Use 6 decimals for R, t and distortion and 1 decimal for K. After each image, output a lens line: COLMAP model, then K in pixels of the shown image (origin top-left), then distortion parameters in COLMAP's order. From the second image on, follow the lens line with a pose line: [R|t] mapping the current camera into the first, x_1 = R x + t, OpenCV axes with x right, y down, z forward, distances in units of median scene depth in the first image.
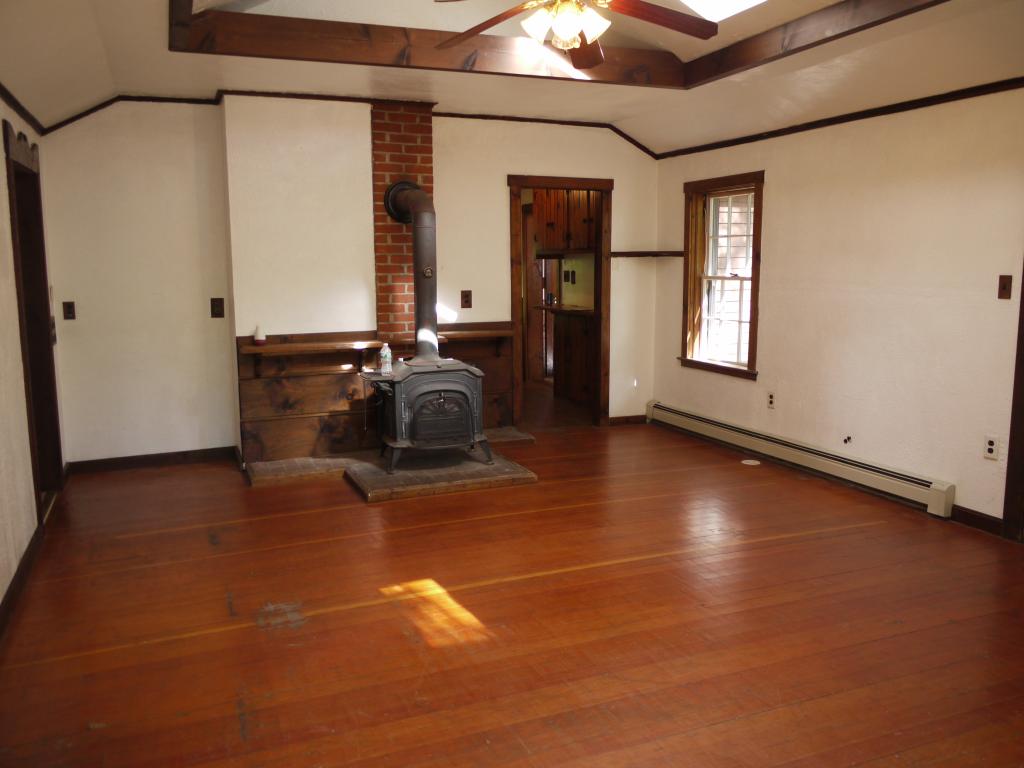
lens RADIAL K [[837.5, 0, 512.0], [0, 837.5, 384.0], [0, 0, 1]] dist [0.011417, -0.147023]
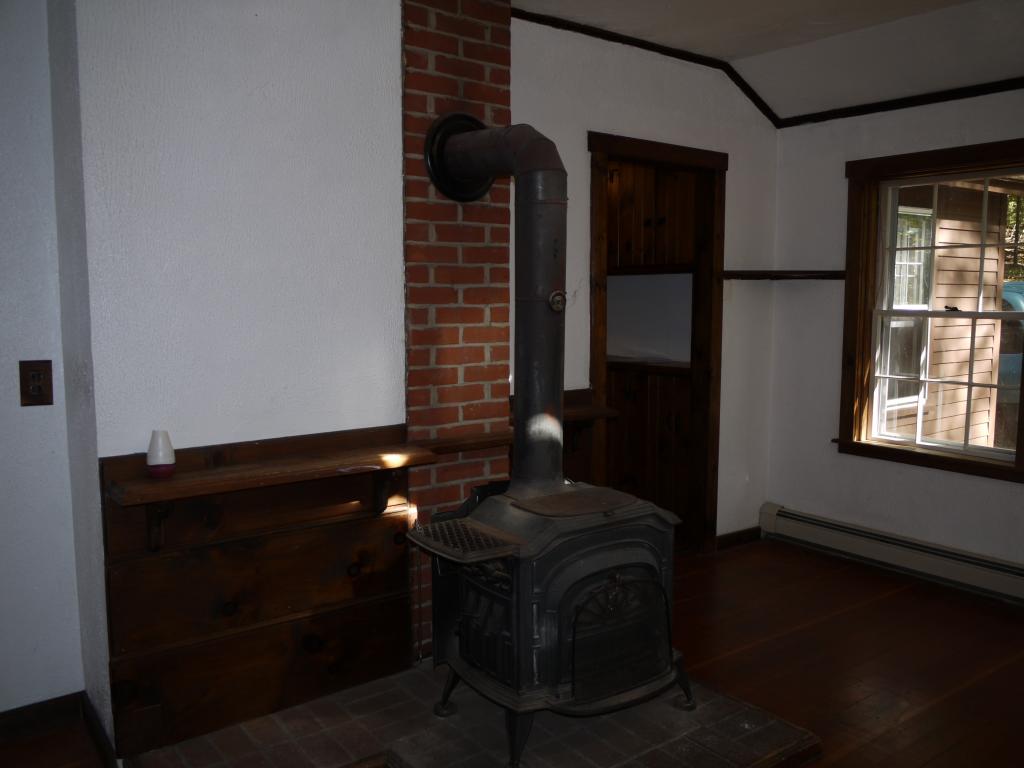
lens RADIAL K [[837.5, 0, 512.0], [0, 837.5, 384.0], [0, 0, 1]] dist [0.011417, -0.147023]
pose [[0.966434, -0.018400, 0.256257, -0.225412], [0.026312, 0.999276, -0.027480, -0.072008], [-0.255565, 0.033300, 0.966218, 0.526167]]
